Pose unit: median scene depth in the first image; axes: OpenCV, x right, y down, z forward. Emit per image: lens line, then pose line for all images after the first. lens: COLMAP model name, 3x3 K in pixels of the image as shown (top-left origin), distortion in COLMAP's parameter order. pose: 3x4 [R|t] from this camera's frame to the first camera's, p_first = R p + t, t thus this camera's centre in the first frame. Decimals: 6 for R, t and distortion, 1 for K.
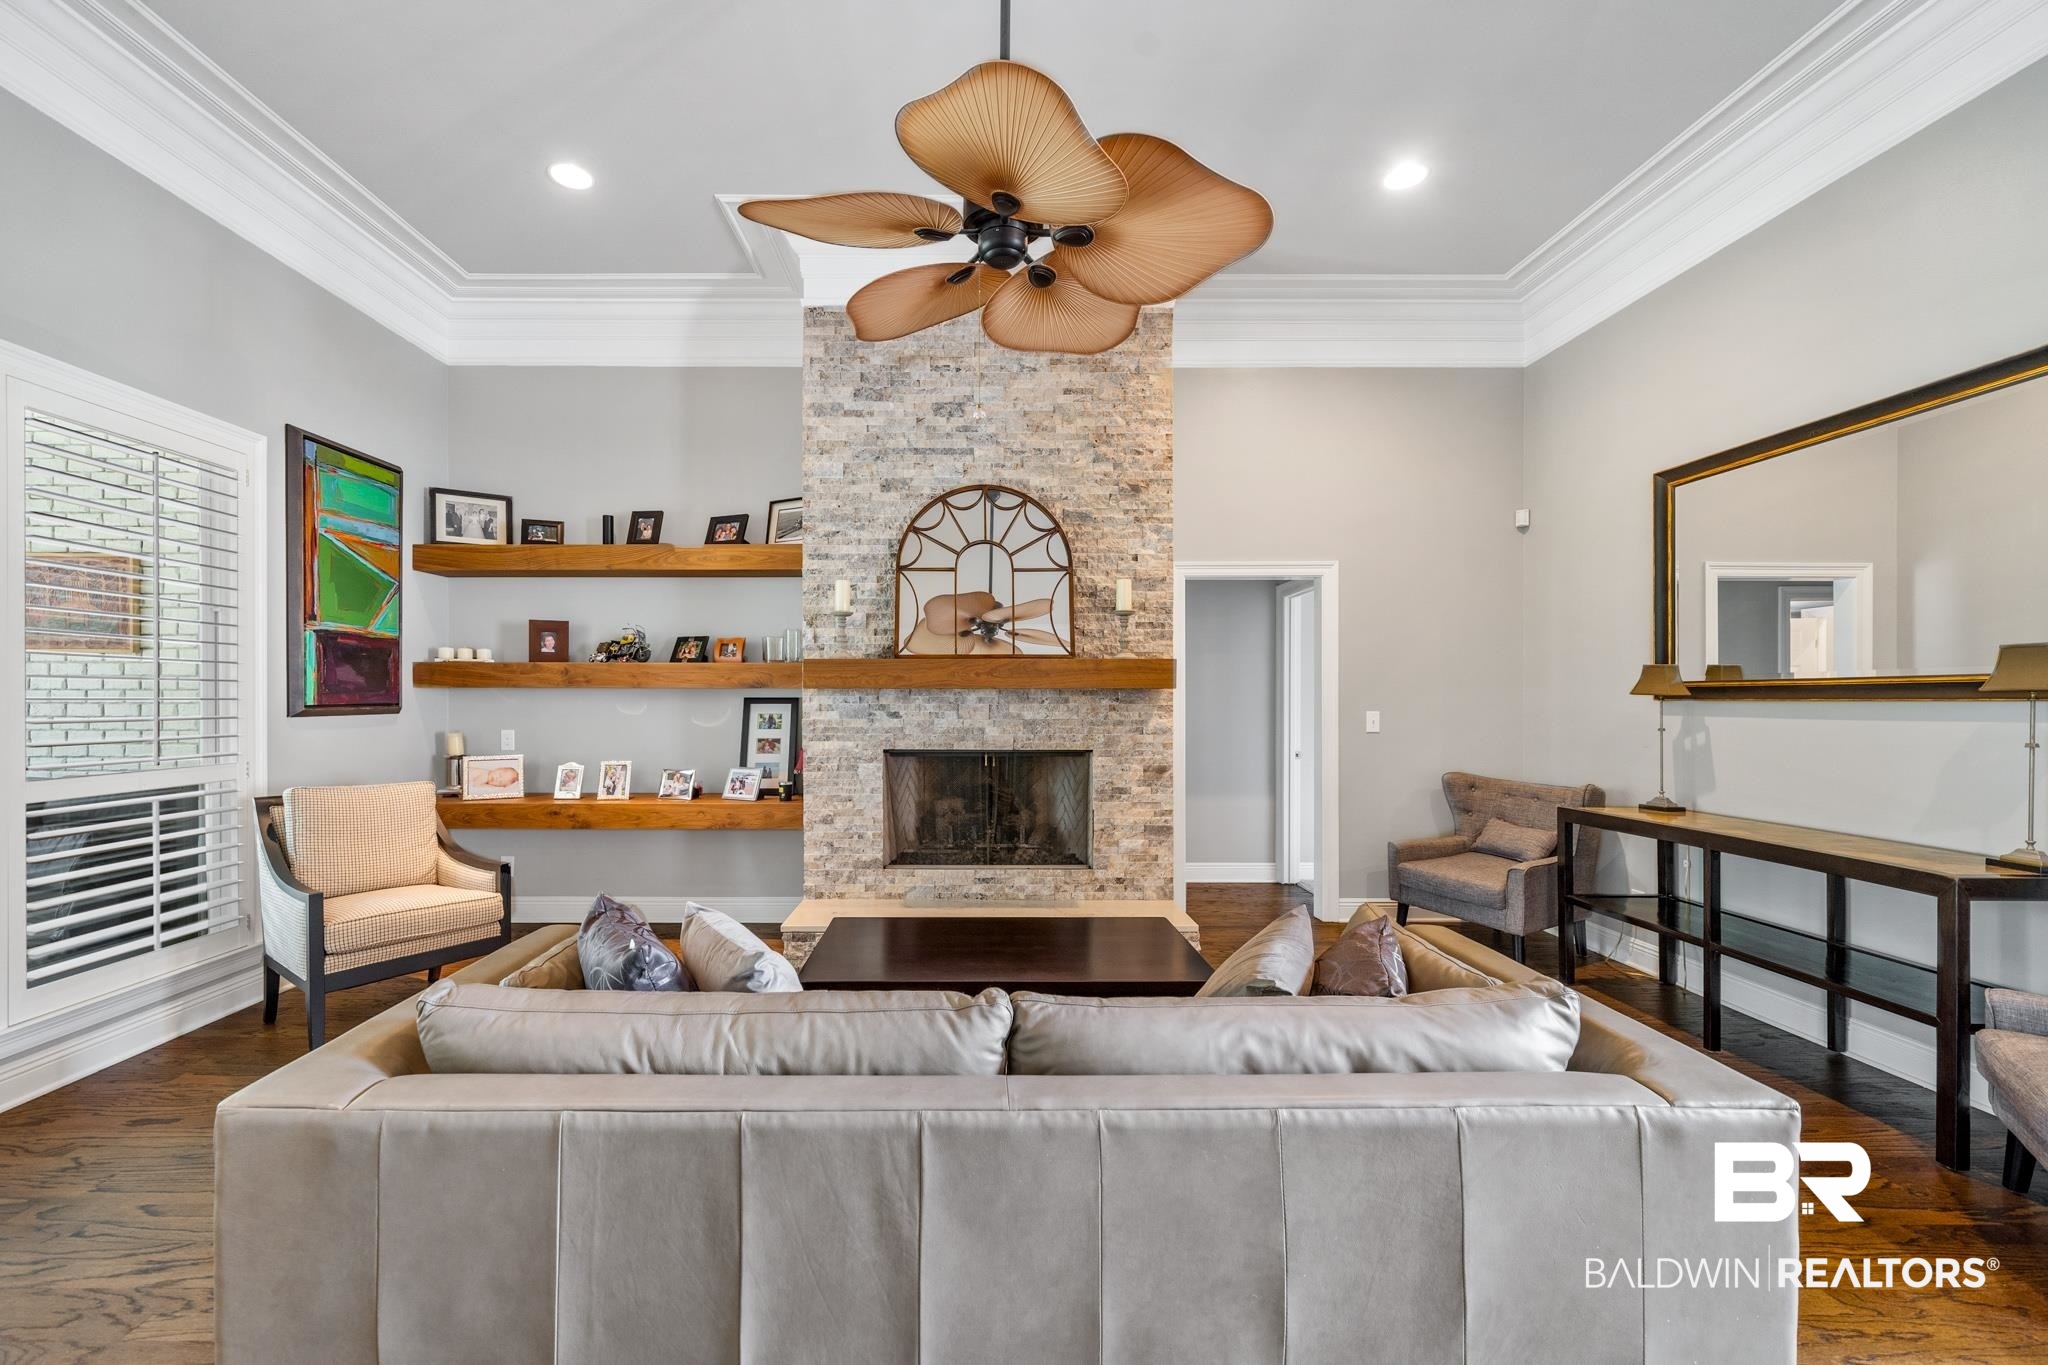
lens RADIAL K [[838.3, 0, 971.2], [0, 838.3, 698.9], [0, 0, 1]] dist [-0.001838, -0.000216]
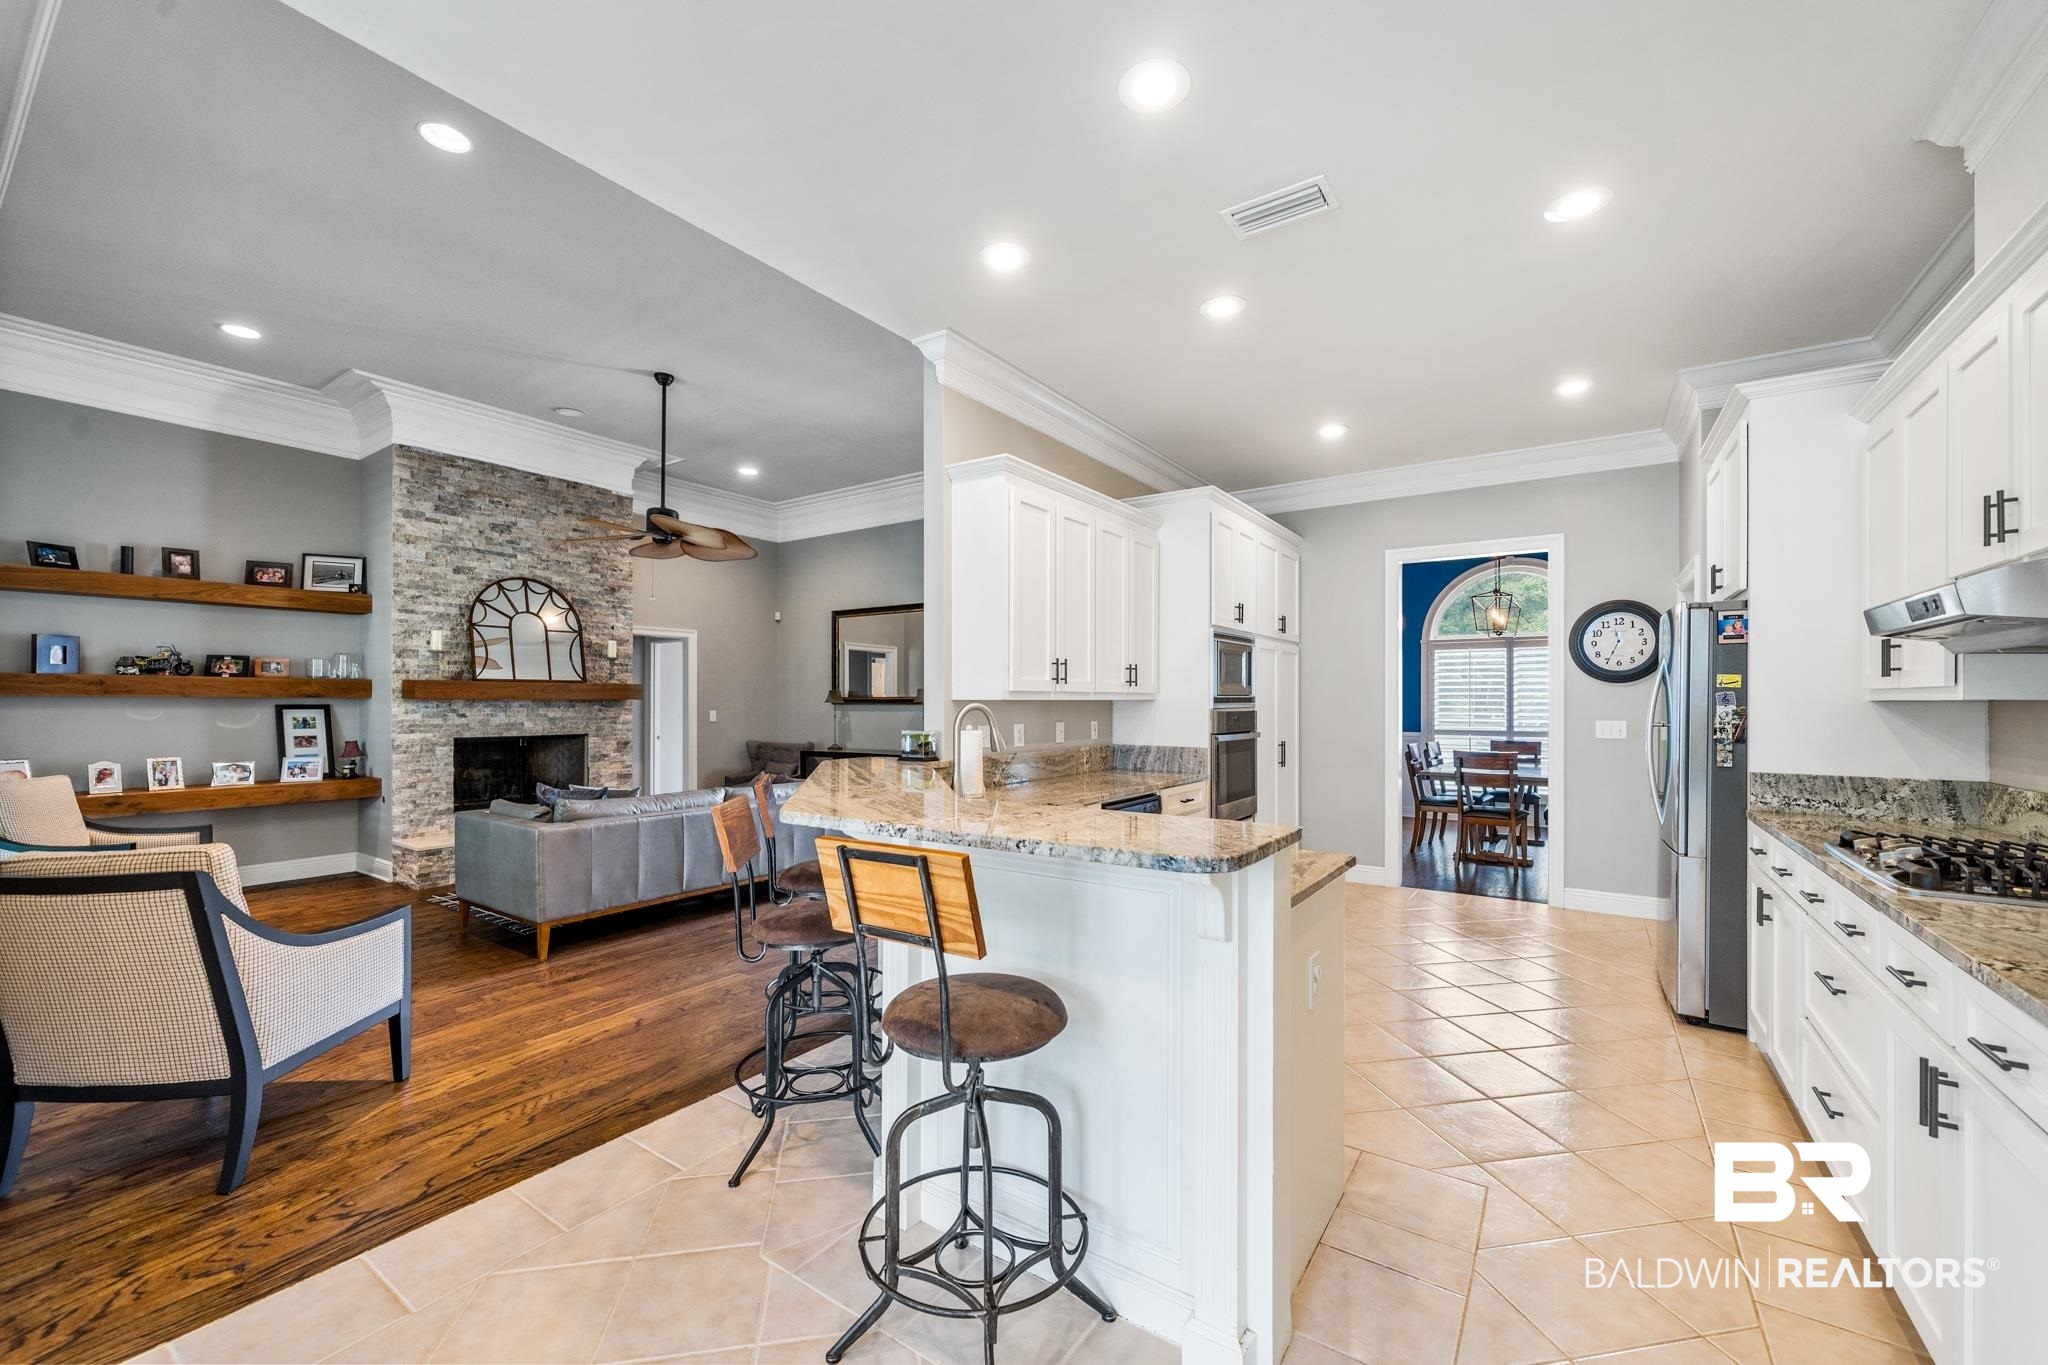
lens RADIAL K [[810.7, 0, 1021.2], [0, 810.7, 691.1], [0, 0, 1]] dist [-0.002516, 0.000014]
pose [[0.572295, 0.010213, 0.819984, -0.739843], [-0.000039, 0.999923, -0.012427, -0.008210], [-0.820048, 0.007080, 0.572251, -0.737157]]
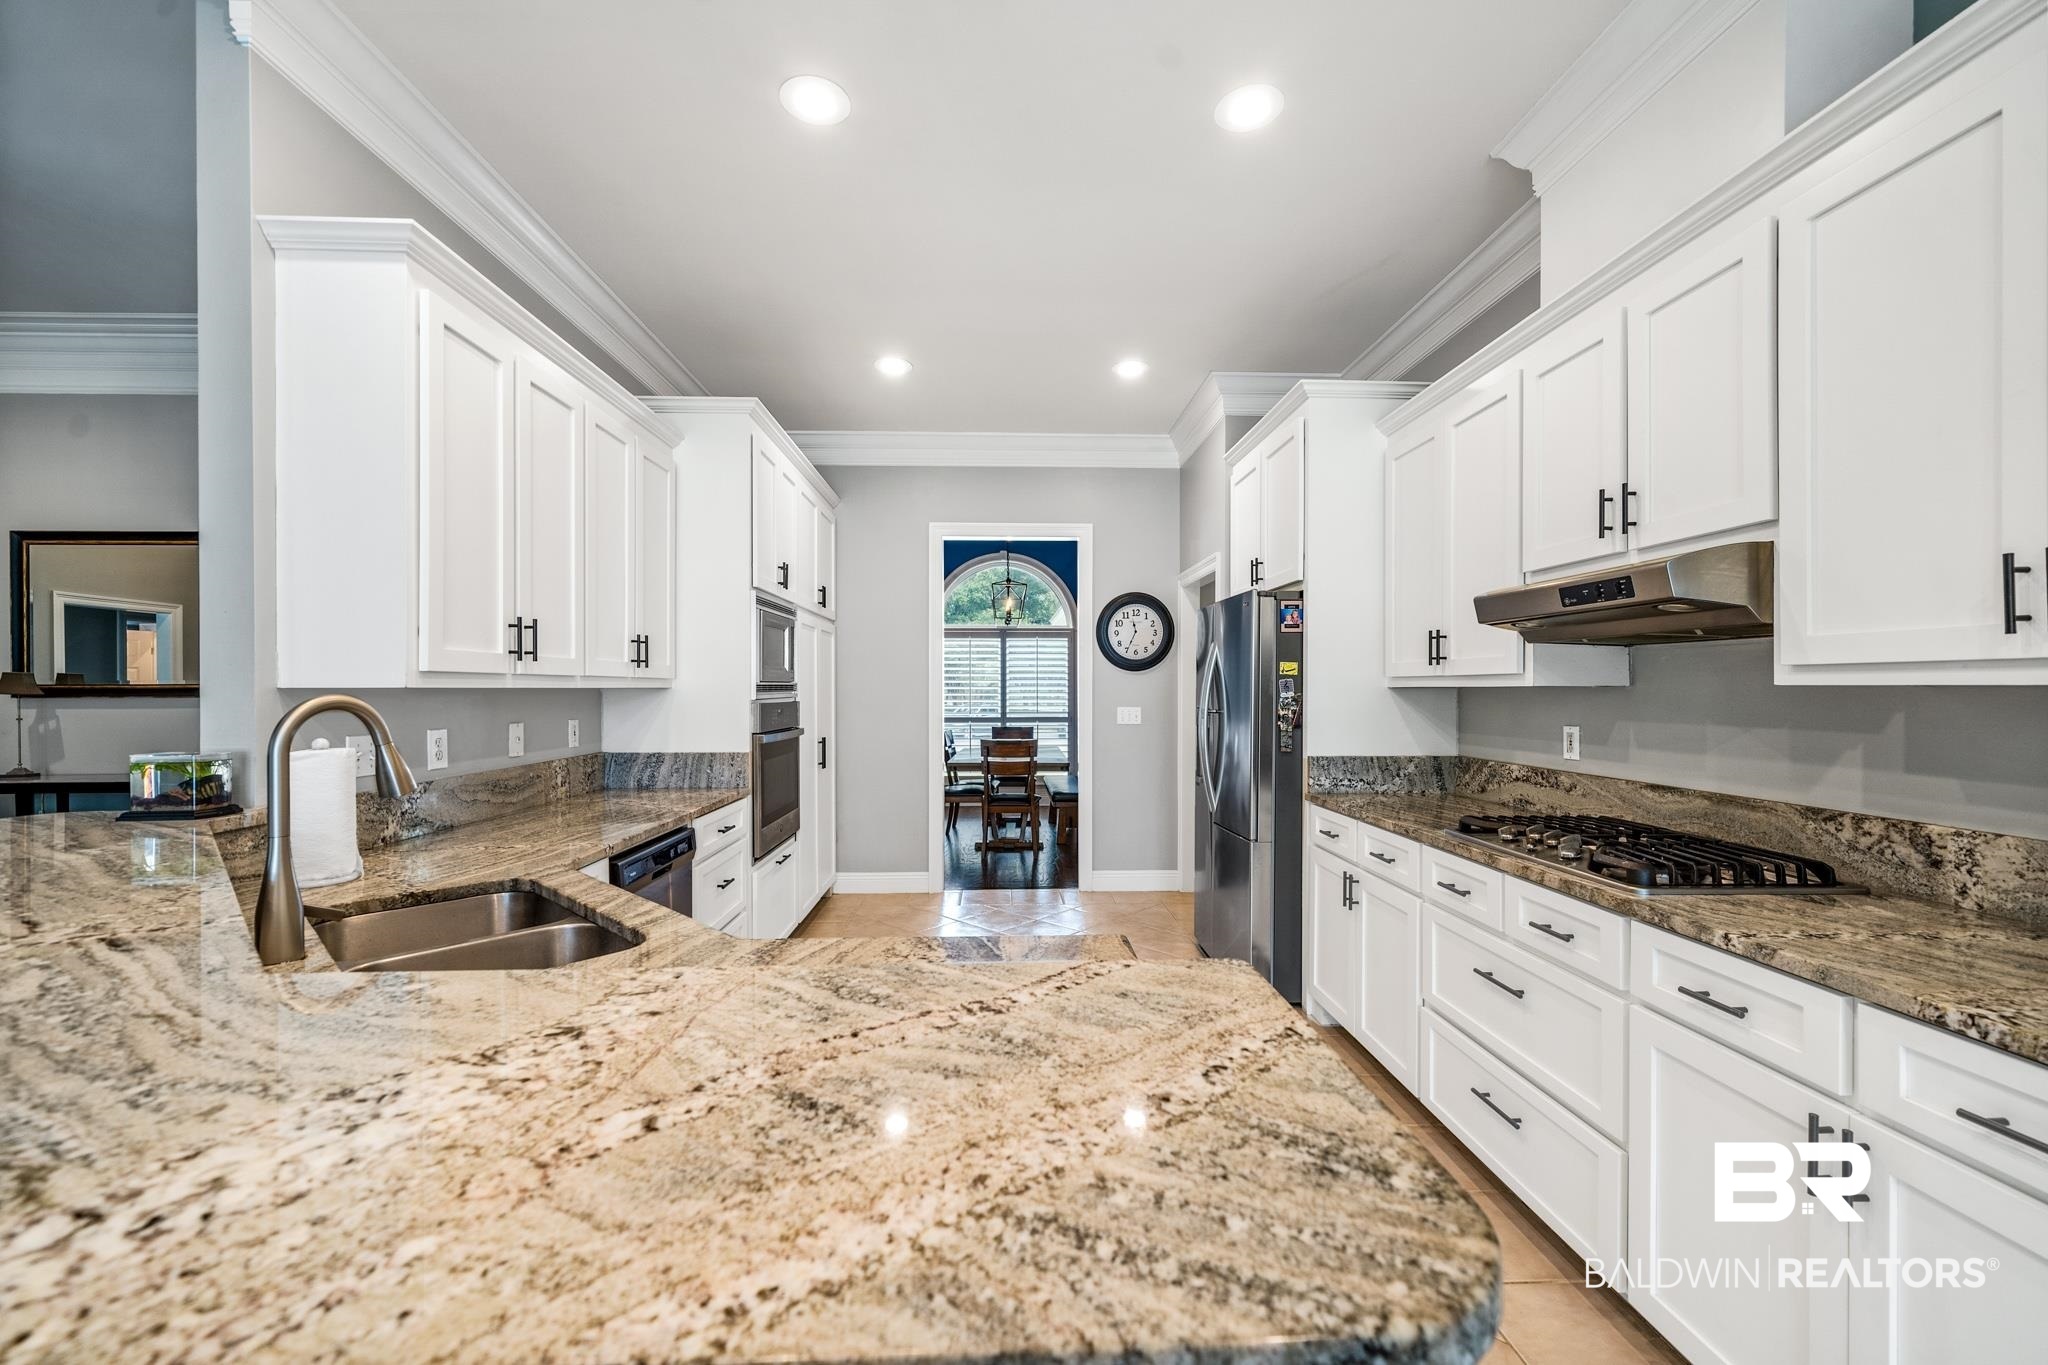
lens RADIAL K [[810.7, 0, 1021.2], [0, 810.7, 691.1], [0, 0, 1]] dist [-0.002516, 0.000014]
pose [[-0.029809, -0.002644, 0.999552, -0.506343], [0.002812, 0.999992, 0.002729, -0.008098], [-0.999552, 0.002892, -0.029801, -0.558476]]
